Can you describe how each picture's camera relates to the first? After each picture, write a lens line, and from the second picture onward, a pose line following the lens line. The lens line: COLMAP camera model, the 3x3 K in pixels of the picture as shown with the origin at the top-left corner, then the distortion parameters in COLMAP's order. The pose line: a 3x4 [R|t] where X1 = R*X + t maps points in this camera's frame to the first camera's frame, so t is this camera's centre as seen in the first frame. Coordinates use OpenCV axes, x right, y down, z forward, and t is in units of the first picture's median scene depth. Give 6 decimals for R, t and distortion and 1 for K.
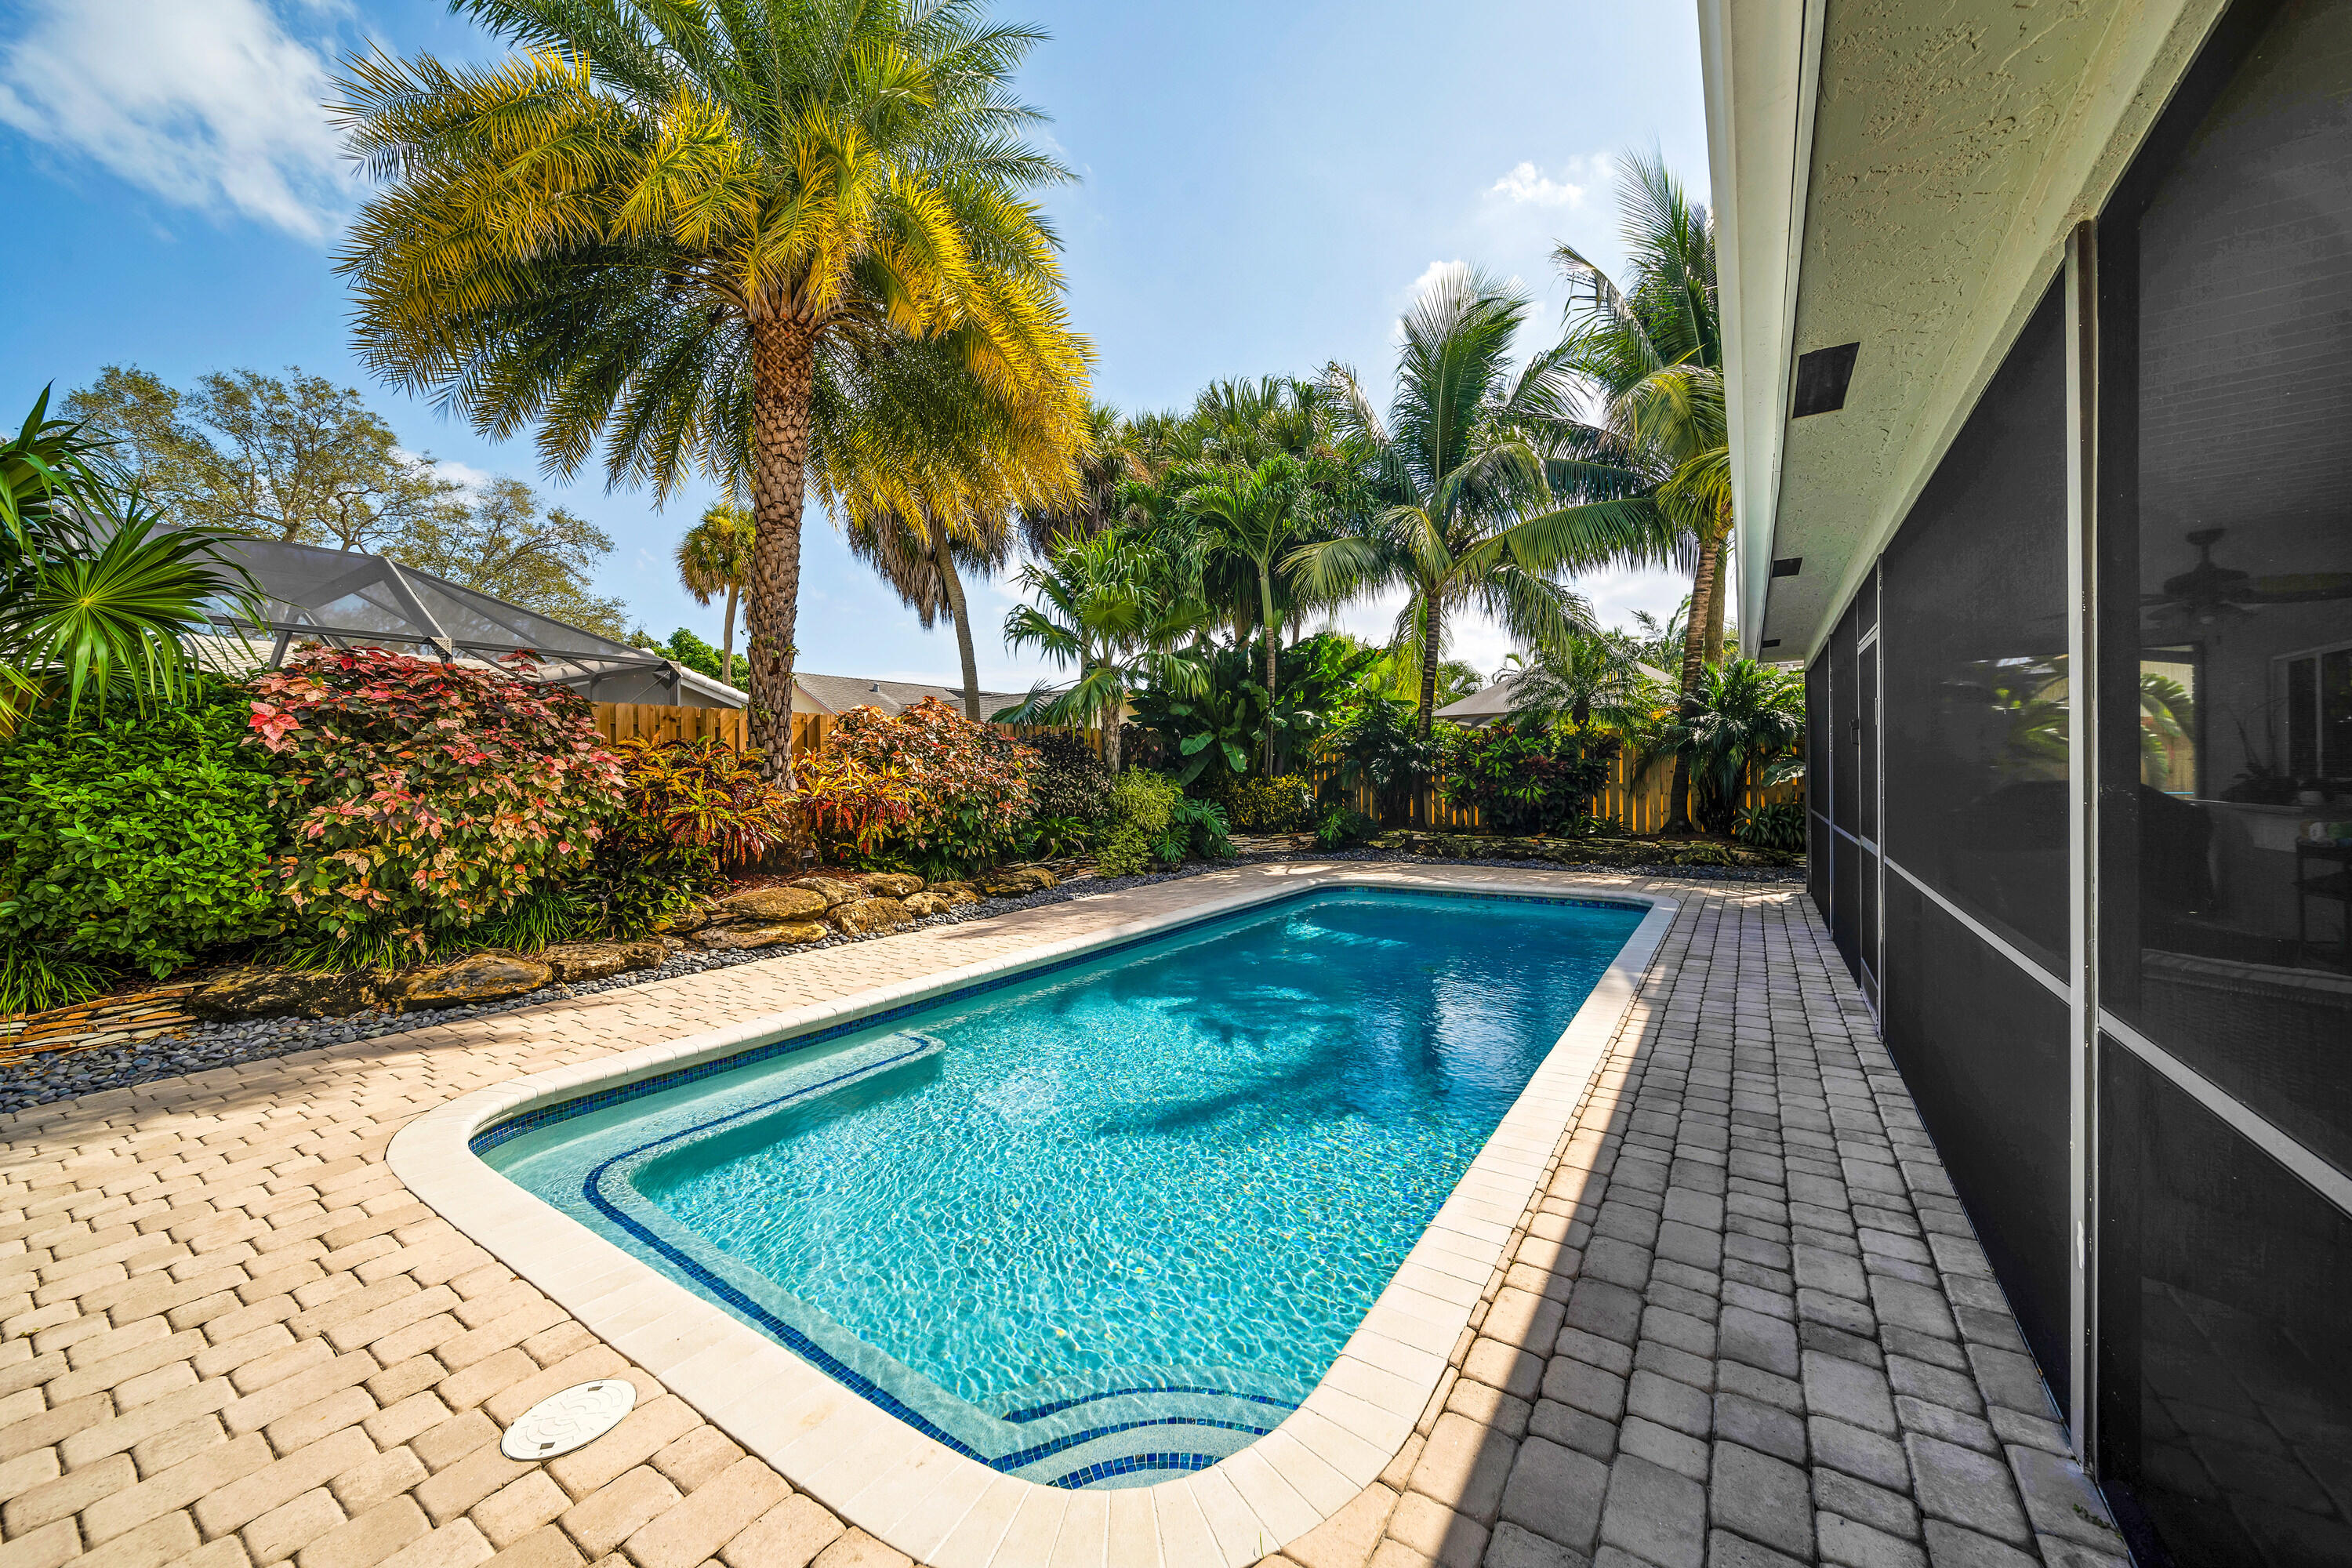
lens RADIAL K [[837.5, 0, 1189.3], [0, 837.5, 791.9], [0, 0, 1]] dist [-0.001253, -0.001348]
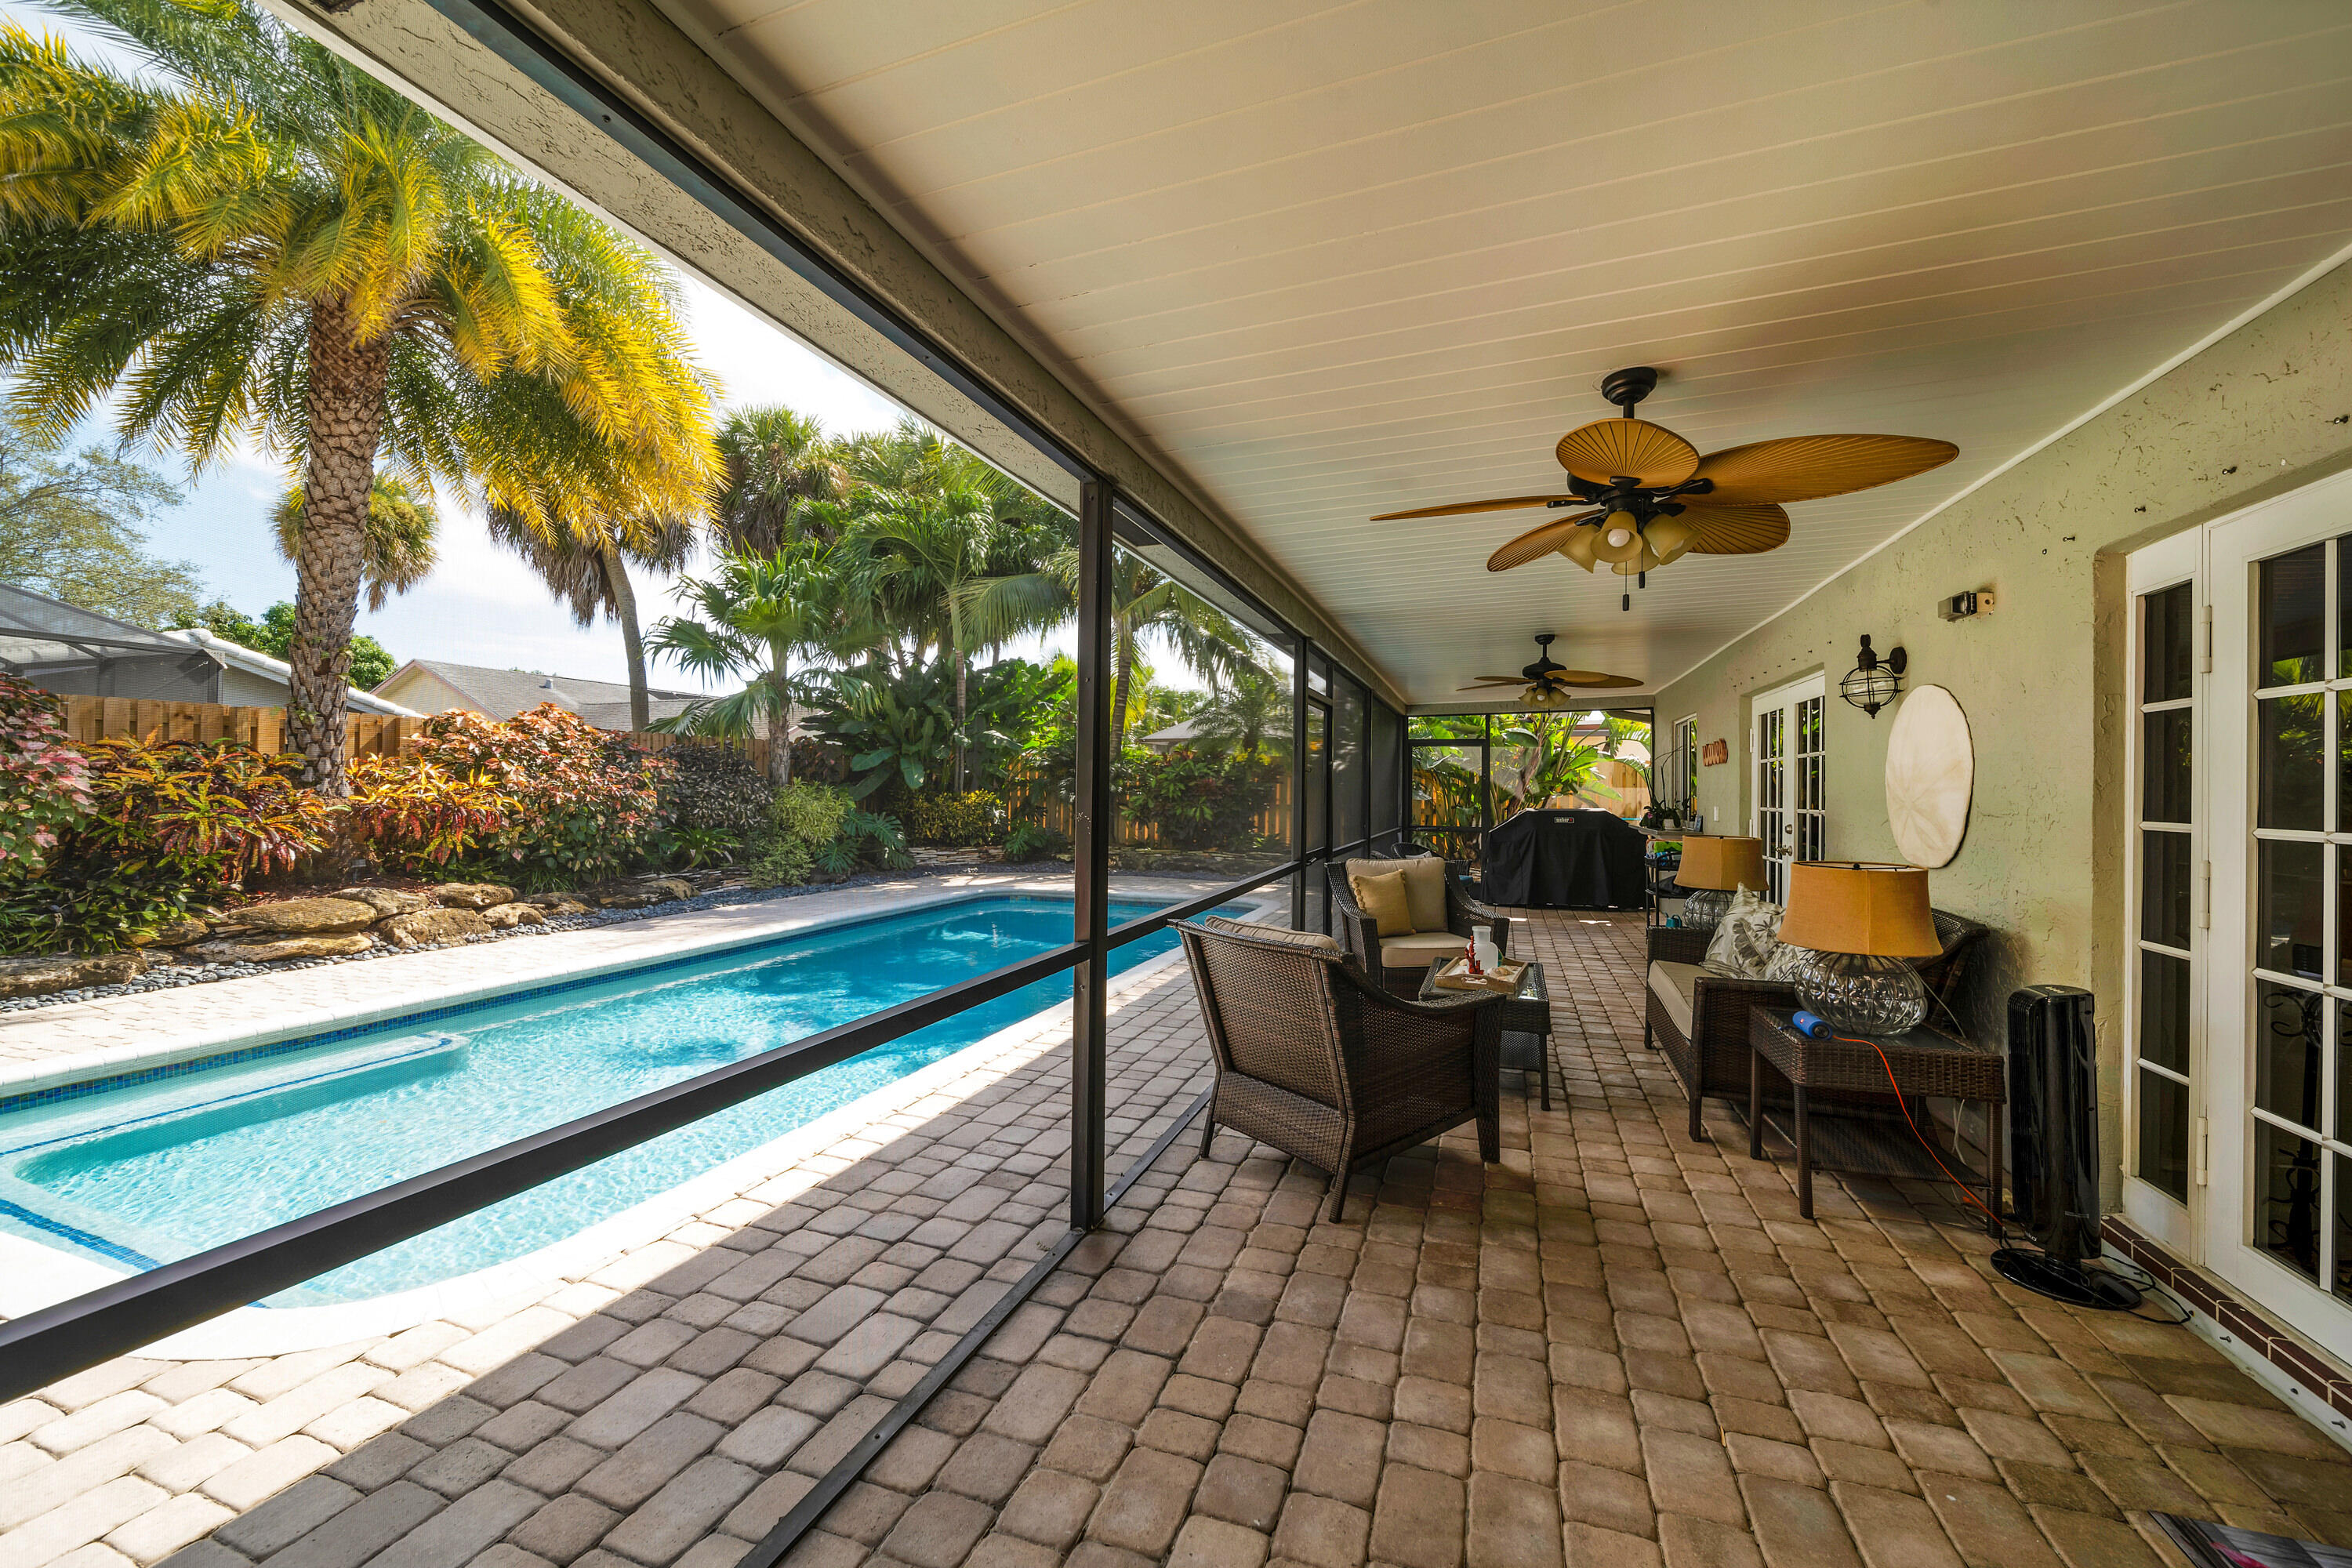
lens RADIAL K [[837.5, 0, 1189.3], [0, 837.5, 791.9], [0, 0, 1]] dist [-0.001253, -0.001348]
pose [[0.965811, 0.021793, 0.258331, 0.194757], [-0.017227, 0.999653, -0.019923, -0.004849], [-0.258676, 0.014792, 0.965851, -0.156371]]
